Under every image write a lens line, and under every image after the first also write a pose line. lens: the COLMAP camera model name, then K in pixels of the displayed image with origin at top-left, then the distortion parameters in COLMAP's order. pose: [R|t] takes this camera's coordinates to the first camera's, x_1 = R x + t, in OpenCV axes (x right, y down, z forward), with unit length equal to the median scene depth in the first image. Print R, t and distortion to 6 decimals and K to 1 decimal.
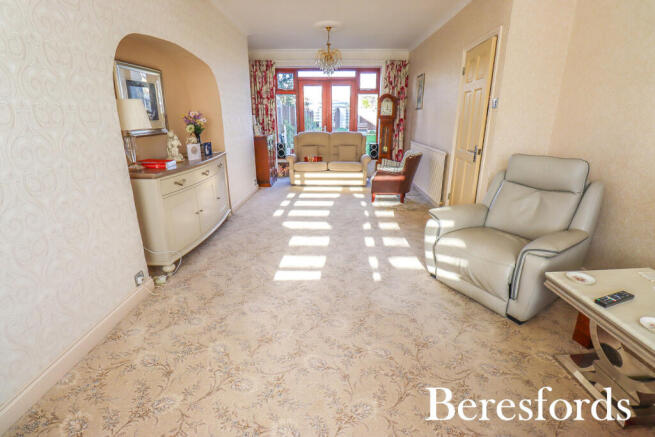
lens RADIAL K [[309.7, 0, 338.2], [0, 309.7, 212.7], [0, 0, 1]] dist [0.001301, -0.014133]
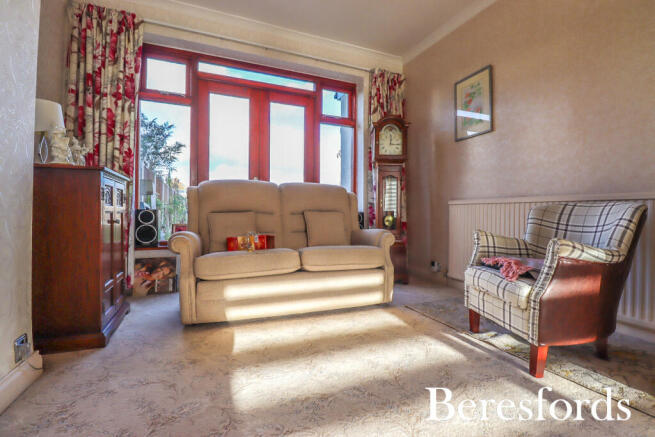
lens RADIAL K [[309.7, 0, 338.2], [0, 309.7, 212.7], [0, 0, 1]] dist [0.001301, -0.014133]
pose [[0.916902, 0.004191, 0.399090, -0.126020], [0.112358, 0.956791, -0.268190, -0.093082], [-0.382970, 0.290745, 0.876813, 0.598126]]
